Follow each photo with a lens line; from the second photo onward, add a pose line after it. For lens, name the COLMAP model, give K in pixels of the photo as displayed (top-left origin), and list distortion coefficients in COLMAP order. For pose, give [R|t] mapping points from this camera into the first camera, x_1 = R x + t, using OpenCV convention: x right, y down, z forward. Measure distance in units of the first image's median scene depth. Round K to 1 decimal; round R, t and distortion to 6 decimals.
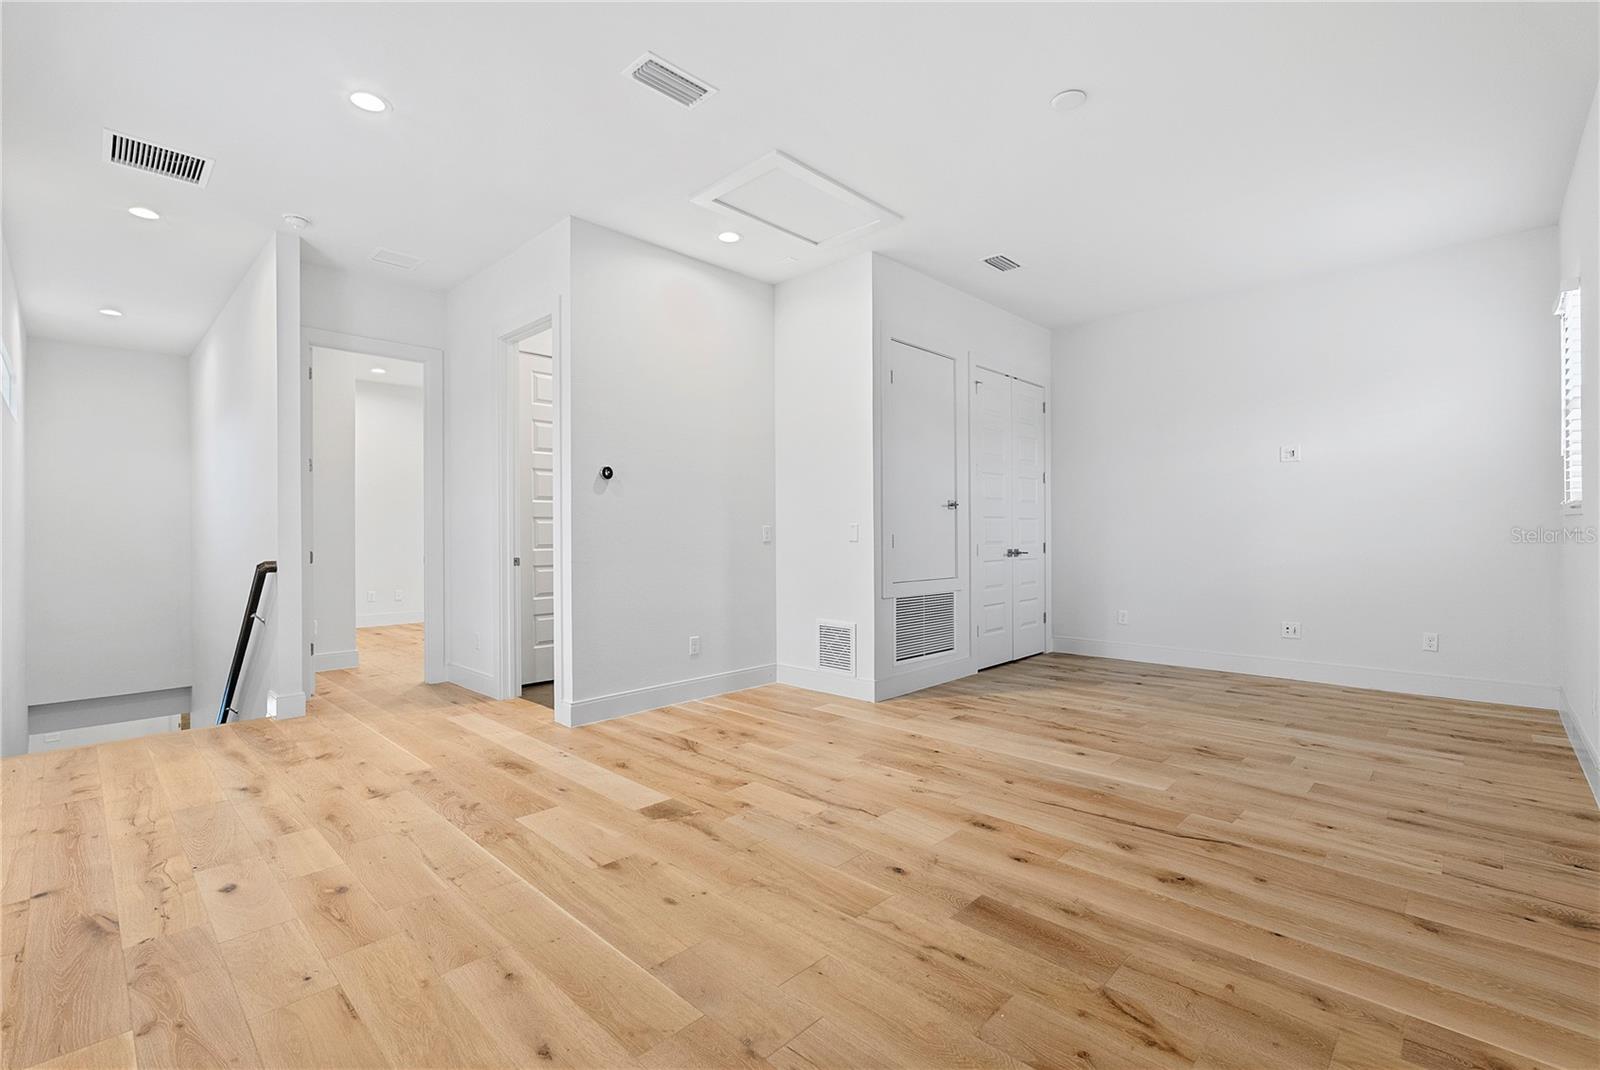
lens RADIAL K [[707.5, 0, 798.5], [0, 707.5, 535.1], [0, 0, 1]] dist [-0.003661, -0.000476]
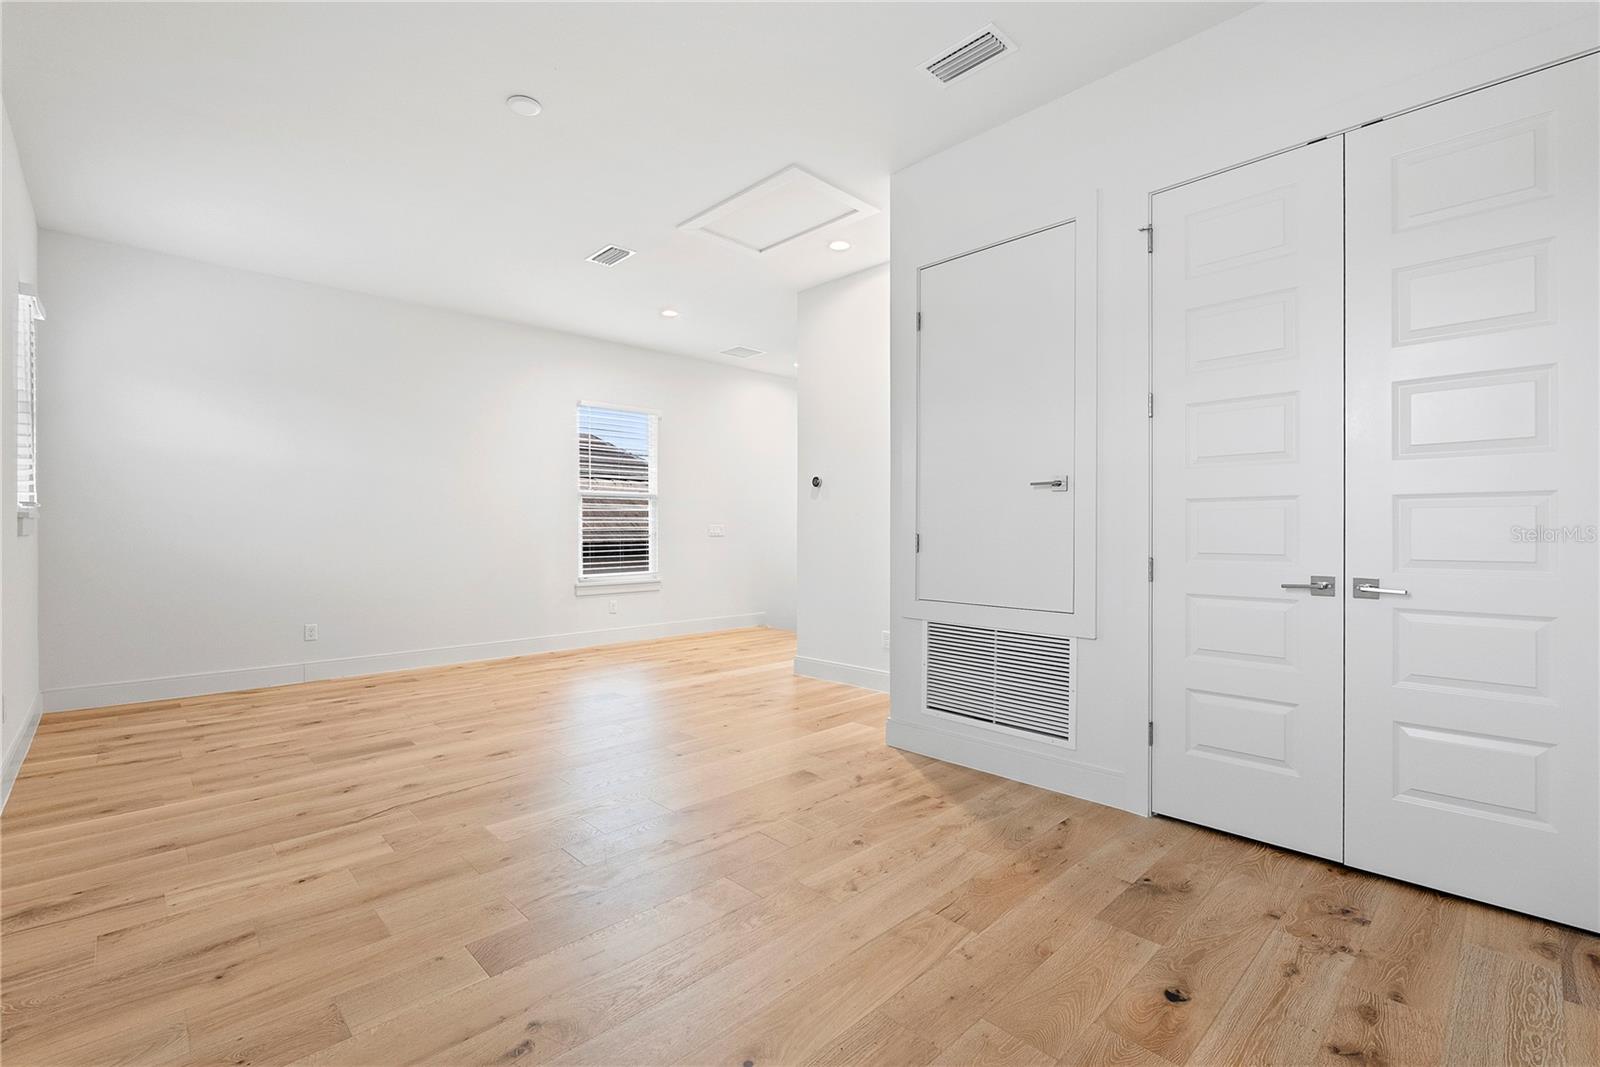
lens RADIAL K [[707.5, 0, 799.1], [0, 707.5, 530.9], [0, 0, 1]] dist [-0.003661, -0.000476]
pose [[-0.035907, 0.007482, -0.999327, 1.044353], [-0.005406, 0.999956, 0.007681, -0.010604], [0.999341, 0.005678, -0.035865, 1.077593]]
